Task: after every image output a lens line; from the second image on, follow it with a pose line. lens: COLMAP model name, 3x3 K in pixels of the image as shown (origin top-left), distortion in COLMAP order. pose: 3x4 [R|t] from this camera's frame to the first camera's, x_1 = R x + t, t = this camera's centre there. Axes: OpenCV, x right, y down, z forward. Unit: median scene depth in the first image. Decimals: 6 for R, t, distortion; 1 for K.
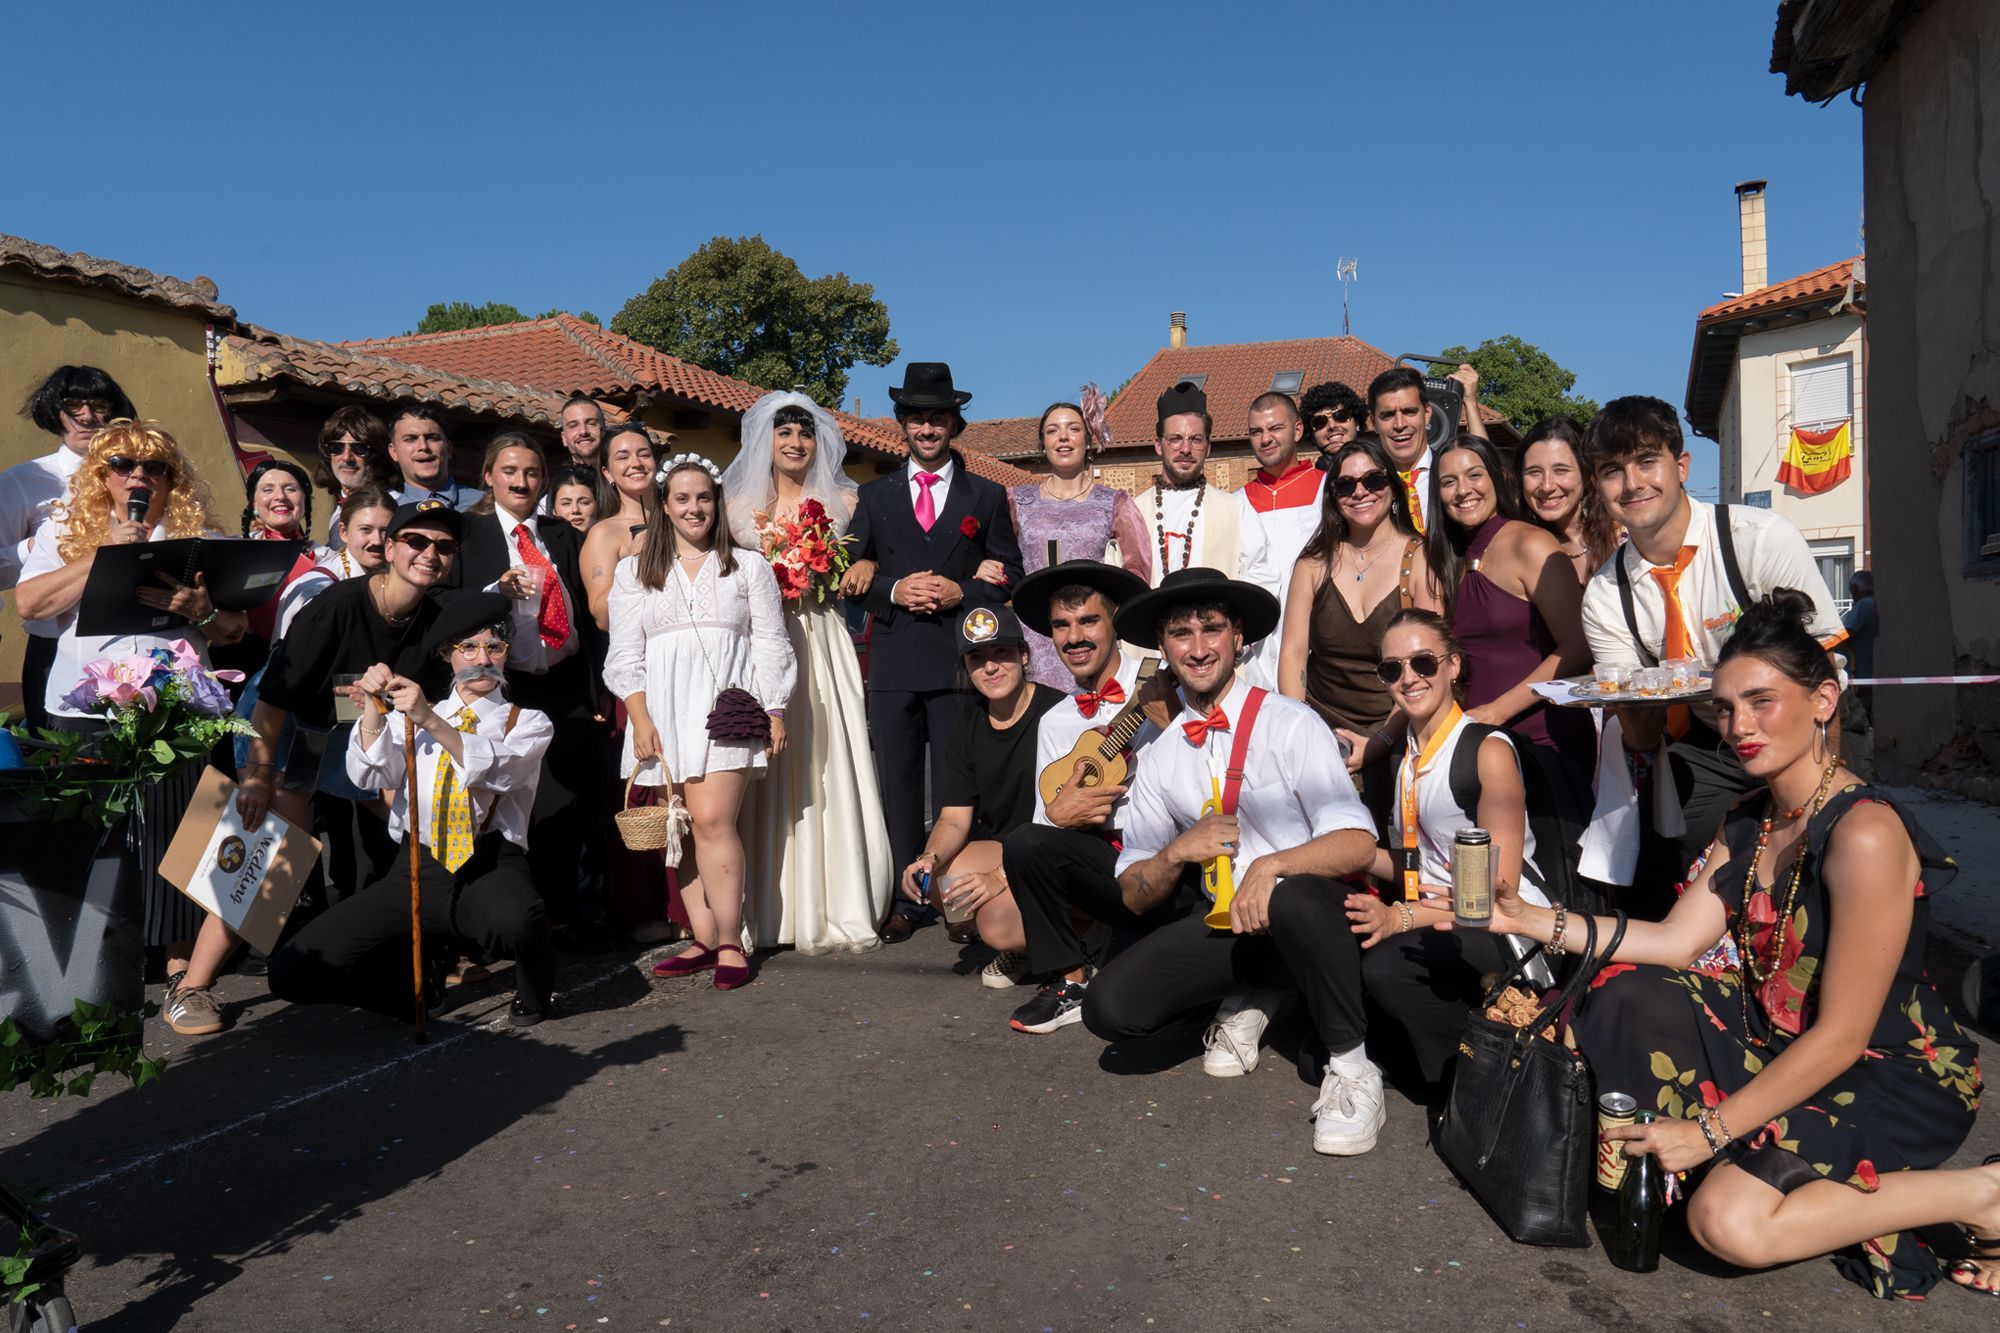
lens RADIAL K [[1623.5, 0, 1000.0], [0, 1623.5, 666.5], [0, 0, 1]] dist [-0.005508, 0.009279]
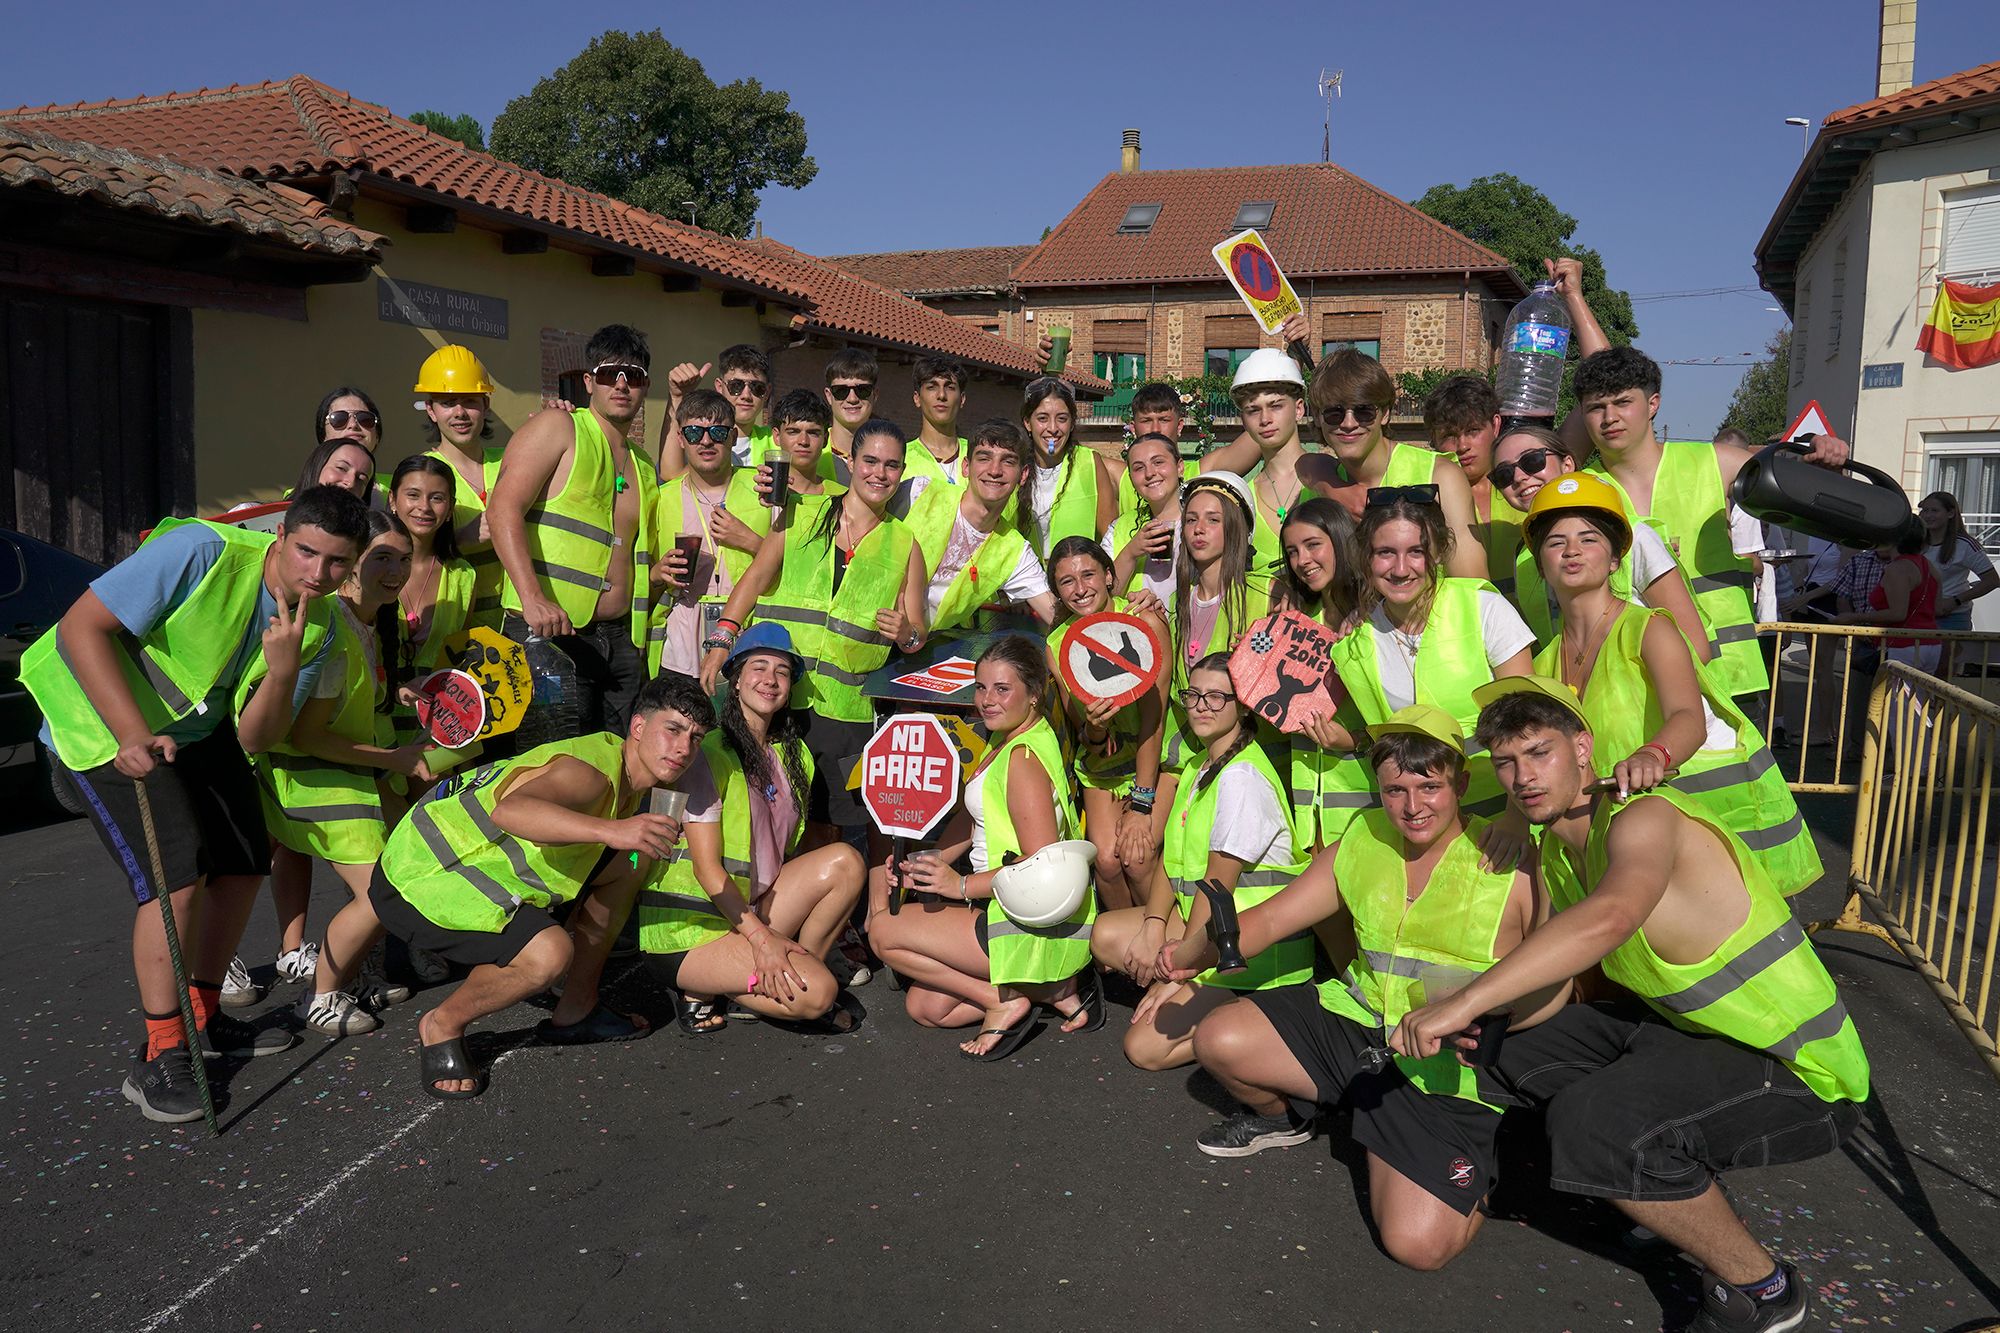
lens RADIAL K [[1623.5, 0, 1000.0], [0, 1623.5, 666.5], [0, 0, 1]] dist [-0.005508, 0.009279]
pose [[0.999126, 0.022220, 0.035417, 0.013860], [-0.025432, 0.995344, 0.092971, -0.011513], [-0.033187, -0.093790, 0.995039, 0.103711]]
